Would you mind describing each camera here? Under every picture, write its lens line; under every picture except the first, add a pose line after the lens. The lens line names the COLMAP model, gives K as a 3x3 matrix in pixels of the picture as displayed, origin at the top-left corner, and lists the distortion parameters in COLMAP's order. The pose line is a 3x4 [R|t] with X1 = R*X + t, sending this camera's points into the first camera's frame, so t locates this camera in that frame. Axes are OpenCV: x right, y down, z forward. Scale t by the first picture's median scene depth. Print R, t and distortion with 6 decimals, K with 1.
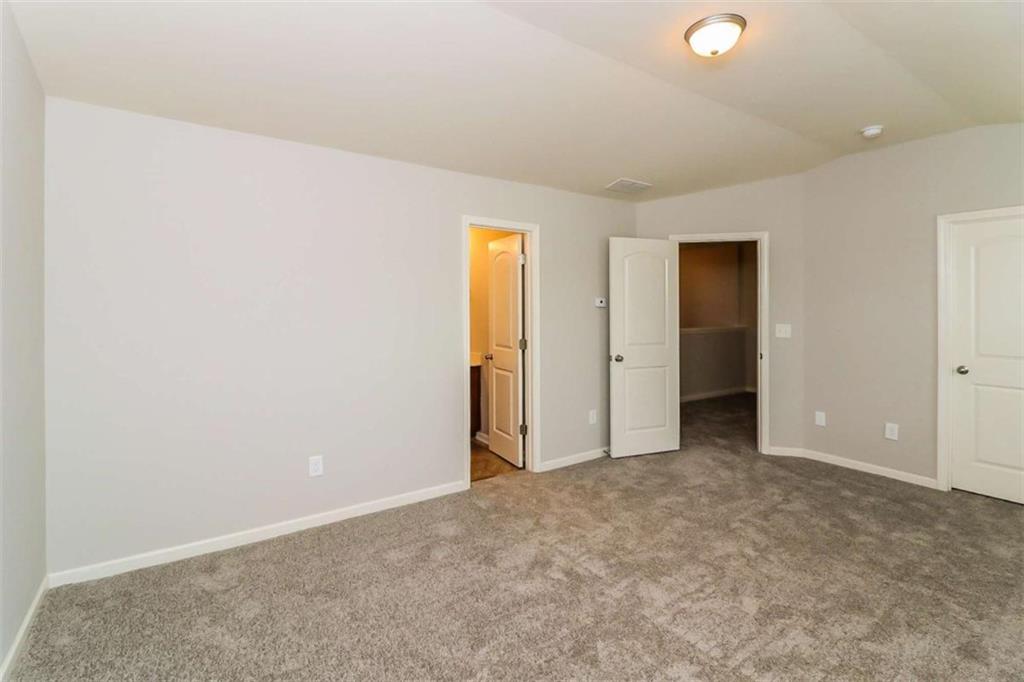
lens RADIAL K [[485.0, 0, 528.0], [0, 485.0, 308.4], [0, 0, 1]] dist [0.039254, -0.023698]
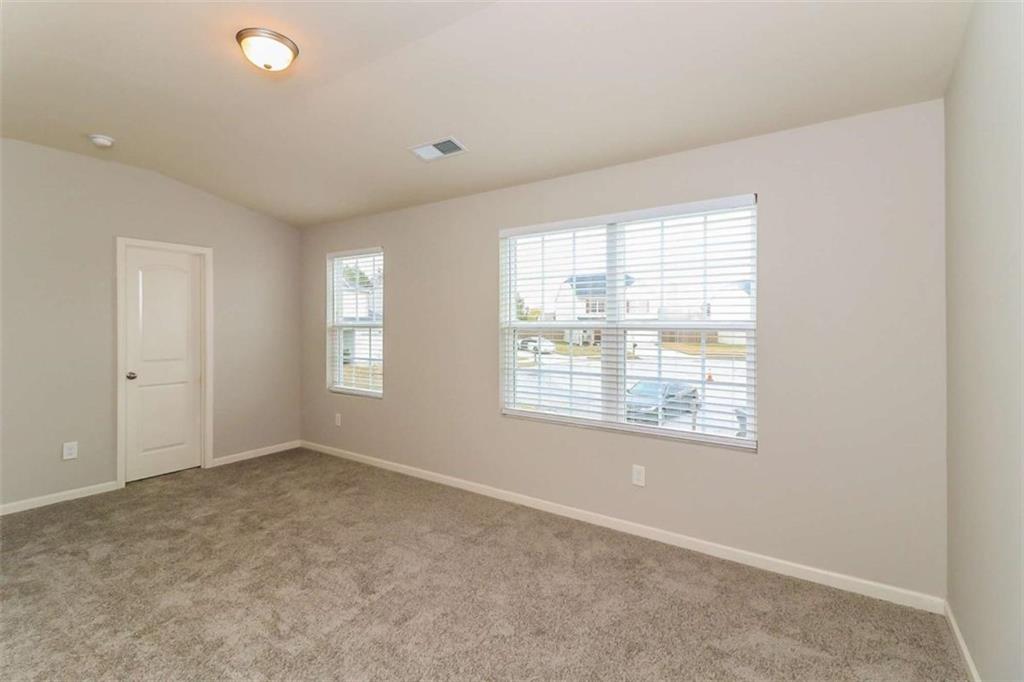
lens RADIAL K [[464.3, 0, 494.9], [0, 464.3, 321.7], [0, 0, 1]] dist [0.034412, -0.018542]
pose [[-0.311120, 0.001941, 0.950369, -0.458317], [0.002104, 0.999997, -0.001353, 0.002964], [-0.950368, 0.001578, -0.311123, 0.594980]]
